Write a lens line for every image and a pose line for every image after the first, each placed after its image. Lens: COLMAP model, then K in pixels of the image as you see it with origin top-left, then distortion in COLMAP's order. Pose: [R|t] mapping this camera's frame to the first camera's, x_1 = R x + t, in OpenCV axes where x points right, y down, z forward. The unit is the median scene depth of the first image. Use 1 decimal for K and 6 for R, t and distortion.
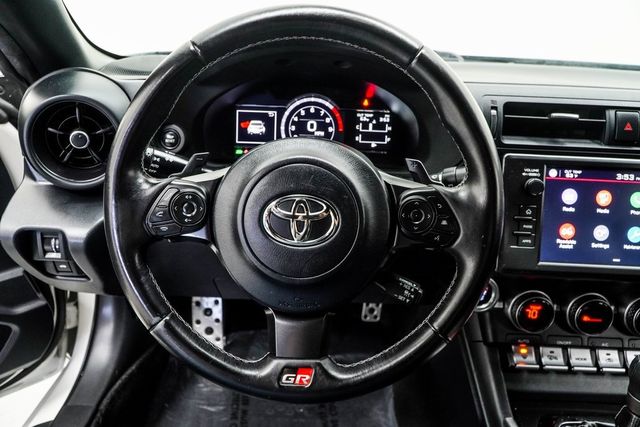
lens RADIAL K [[504.2, 0, 323.3], [0, 504.2, 212.8], [0, 0, 1]] dist [0.017027, -0.052310]
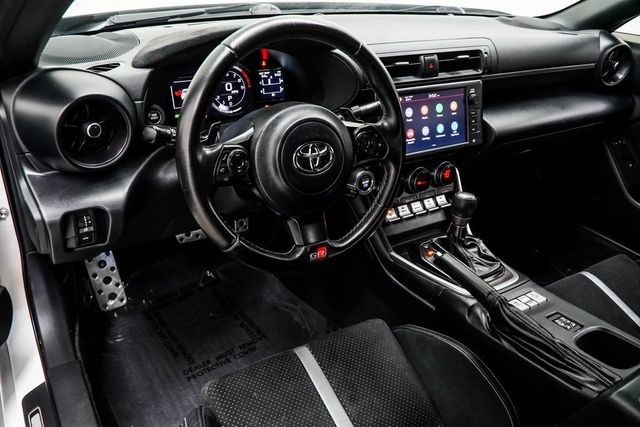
lens RADIAL K [[504.2, 0, 315.9], [0, 504.2, 210.2], [0, 0, 1]] dist [0.017027, -0.052310]
pose [[0.848651, -0.249573, 0.466375, -0.518175], [0.171614, 0.963909, 0.203538, -0.093130], [-0.500340, -0.092696, 0.860853, -0.252199]]
